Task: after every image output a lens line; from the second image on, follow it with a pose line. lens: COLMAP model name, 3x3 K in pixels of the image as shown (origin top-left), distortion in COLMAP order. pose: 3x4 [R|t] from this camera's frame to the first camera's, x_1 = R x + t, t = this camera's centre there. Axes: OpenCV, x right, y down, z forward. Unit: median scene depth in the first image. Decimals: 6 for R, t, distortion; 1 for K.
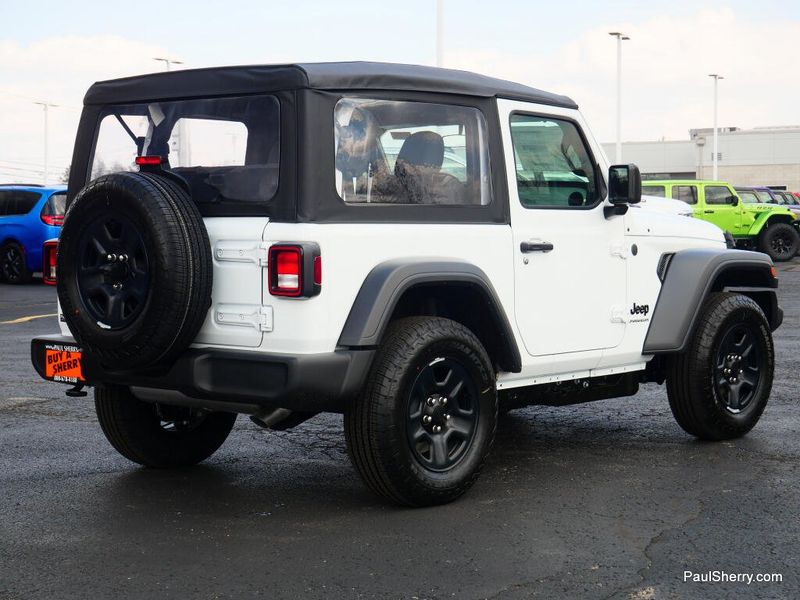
lens RADIAL K [[1634.9, 0, 400.0], [0, 1634.9, 300.0], [0, 0, 1]] dist [-0.036948, -0.061690]
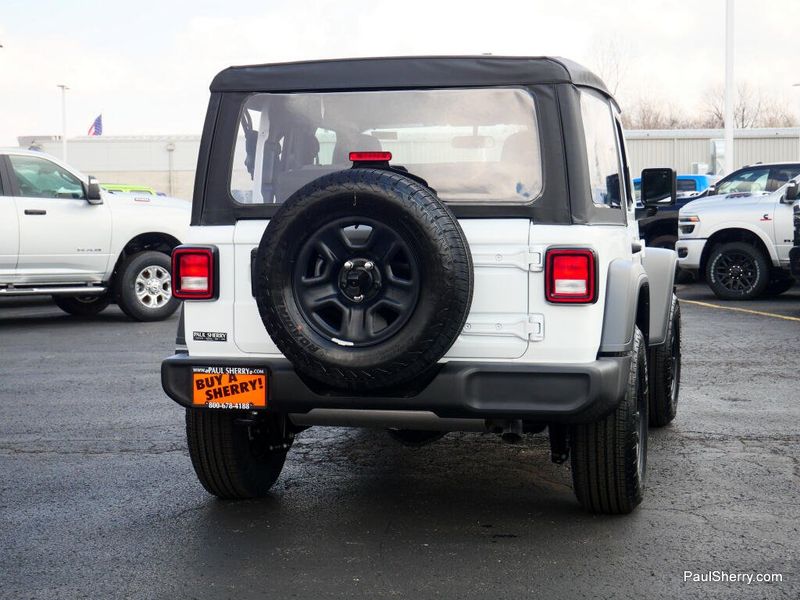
lens RADIAL K [[1516.2, 0, 400.0], [0, 1516.2, 300.0], [0, 0, 1]] dist [-0.051301, 0.008712]
pose [[0.888297, -0.029257, 0.458336, -0.487461], [0.028366, 0.999559, 0.008829, -0.012545], [-0.458392, 0.005158, 0.888735, 0.234027]]
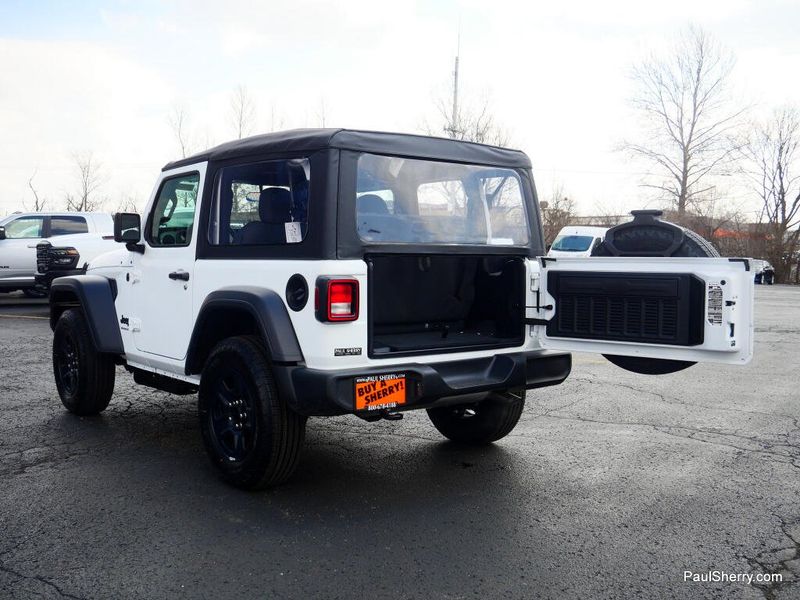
lens RADIAL K [[884.8, 0, 400.0], [0, 884.8, 300.0], [0, 0, 1]] dist [-0.005173, -0.002802]
pose [[0.145414, -0.050577, 0.988077, -0.765363], [0.043975, 0.998036, 0.044615, -0.046335], [-0.988393, 0.036963, 0.147353, 0.888645]]
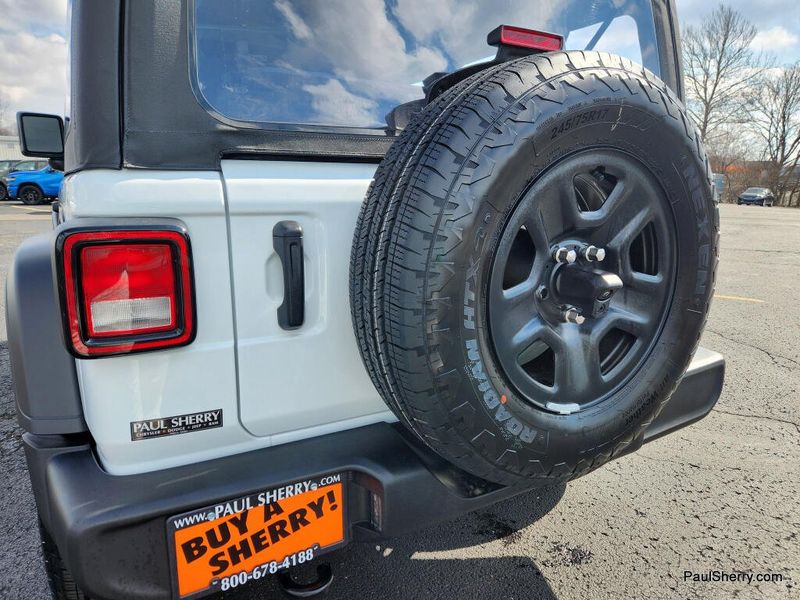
lens RADIAL K [[533.7, 0, 400.5], [0, 533.7, 290.6], [0, 0, 1]] dist [0.005861, 0.000510]
pose [[0.312091, -0.184028, 0.932059, -0.301923], [0.041814, 0.982770, 0.180039, -0.041277], [-0.949132, -0.017215, 0.314409, 0.916846]]
